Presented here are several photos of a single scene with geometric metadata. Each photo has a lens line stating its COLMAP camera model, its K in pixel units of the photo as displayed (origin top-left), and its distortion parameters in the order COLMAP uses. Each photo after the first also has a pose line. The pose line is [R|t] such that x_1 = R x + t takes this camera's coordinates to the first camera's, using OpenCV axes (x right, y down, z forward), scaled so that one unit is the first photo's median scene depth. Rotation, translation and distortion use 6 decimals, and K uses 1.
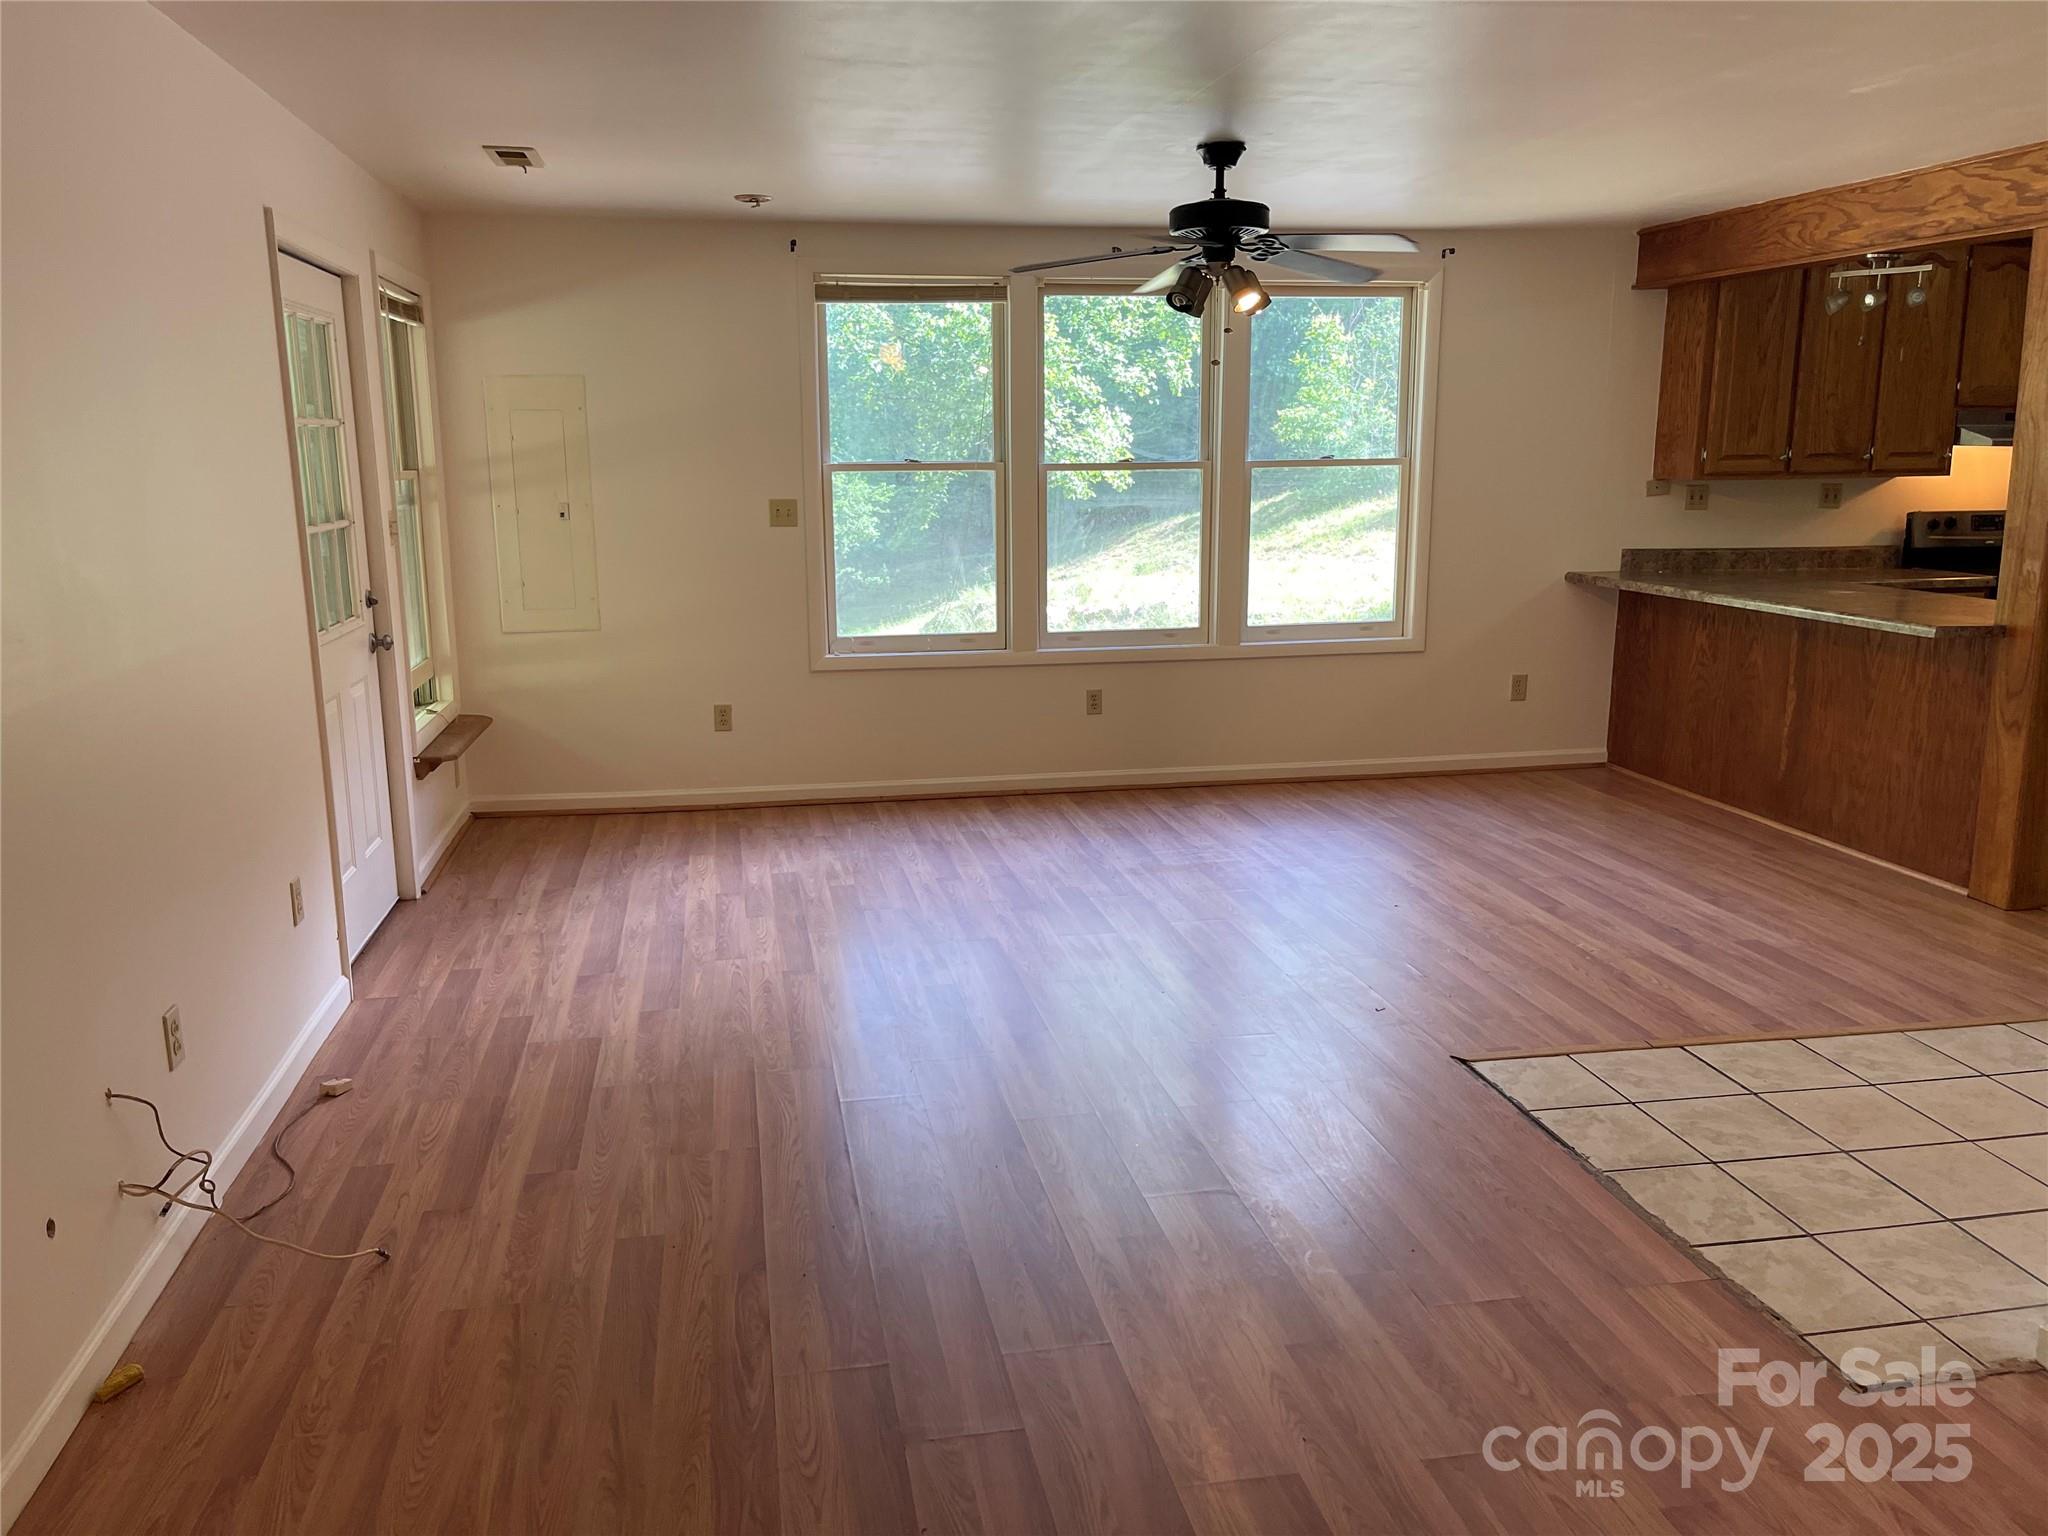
lens RADIAL K [[1585.4, 0, 1014.6], [0, 1585.4, 775.3], [0, 0, 1]] dist [0.052982, -0.052489]
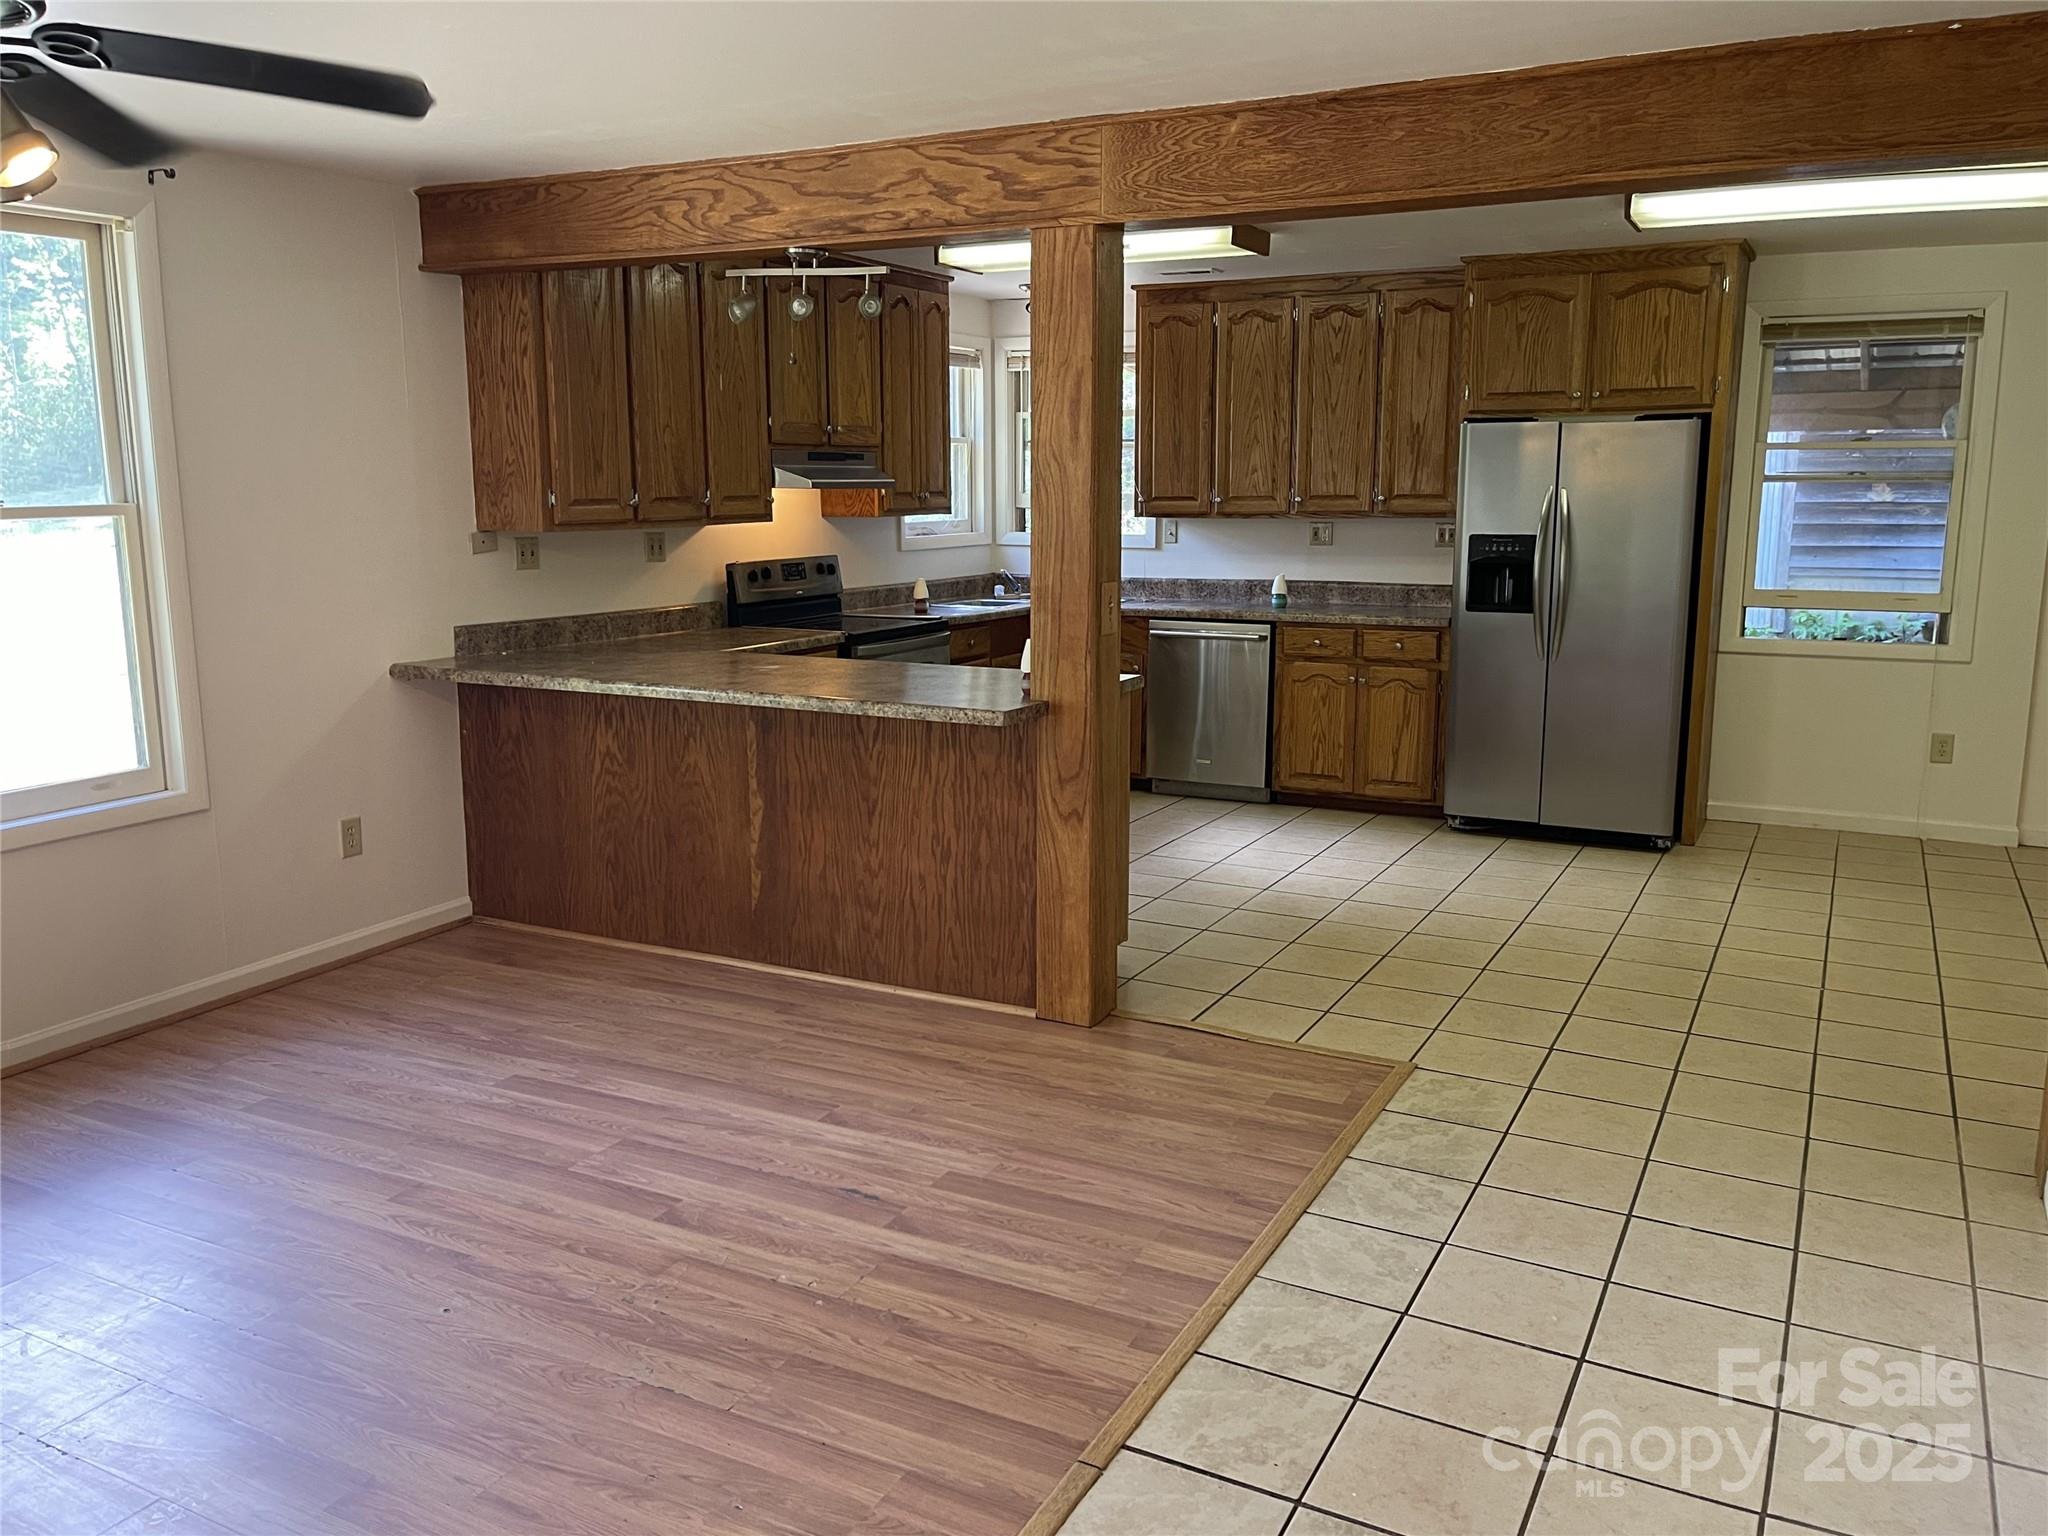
lens RADIAL K [[1585.4, 0, 1009.8], [0, 1585.4, 753.0], [0, 0, 1]] dist [0.052982, -0.052489]
pose [[0.620790, -0.133270, 0.772567, -0.039131], [0.160677, 0.986155, 0.041003, -0.090164], [-0.767335, 0.098679, 0.633608, 0.425344]]
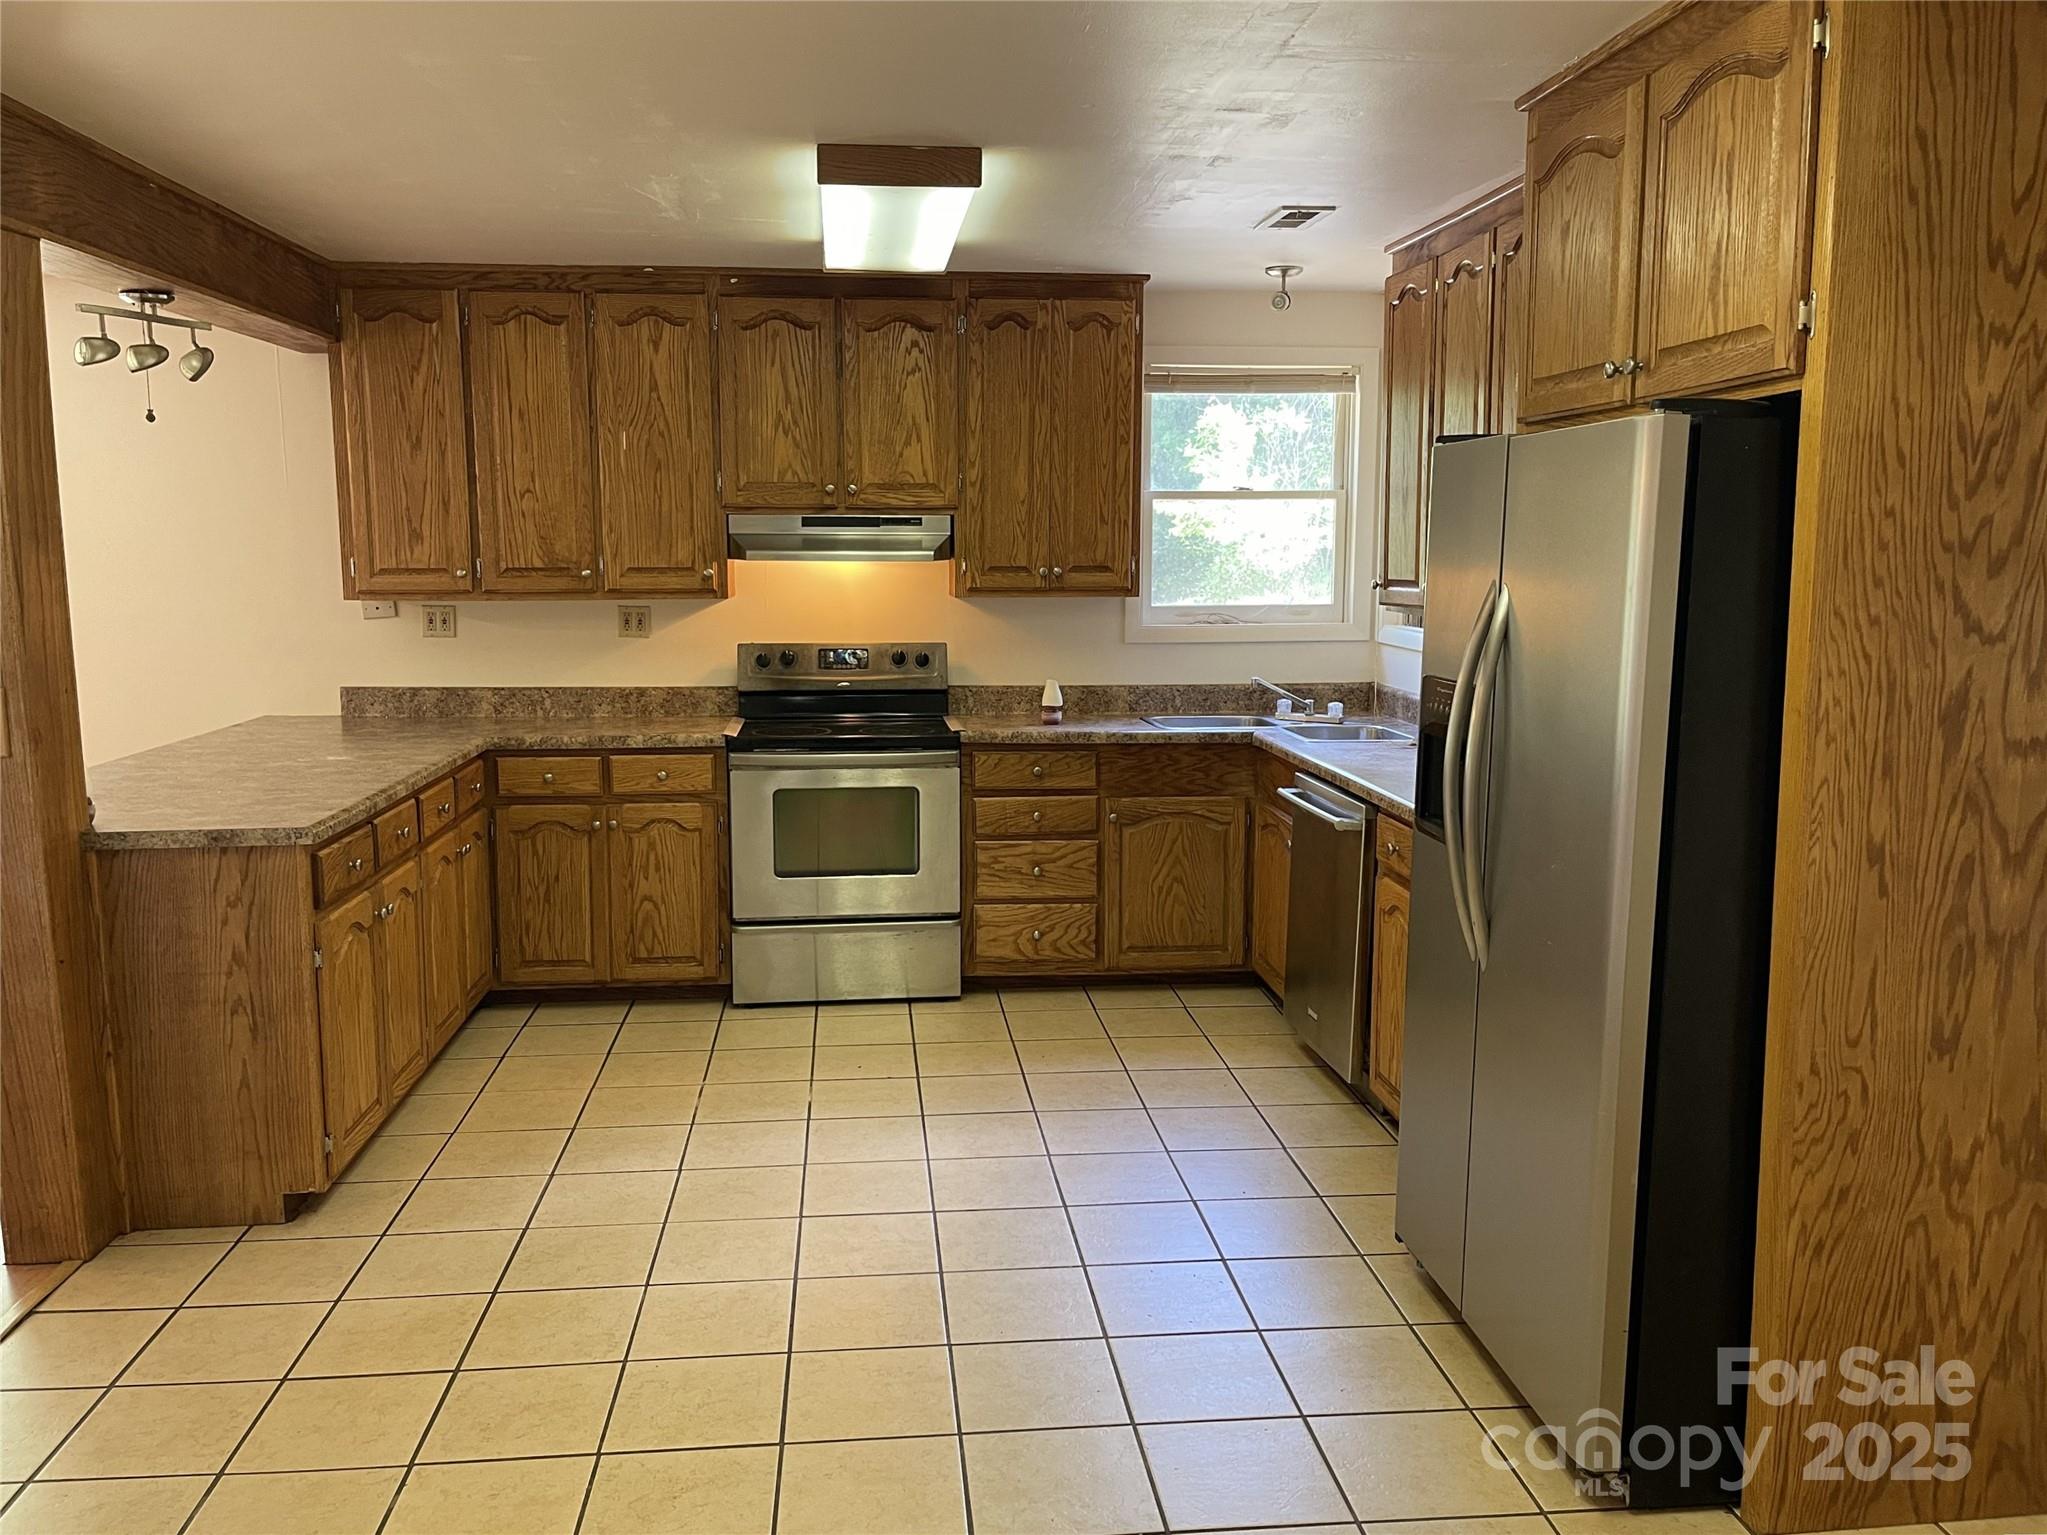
lens RADIAL K [[1584.7, 0, 1016.9], [0, 1584.7, 754.8], [0, 0, 1]] dist [0.052982, -0.052489]
pose [[0.995865, 0.014339, -0.089707, 0.944143], [-0.020445, 0.997509, -0.067515, -0.077728], [0.088515, 0.069070, 0.993677, 0.326006]]
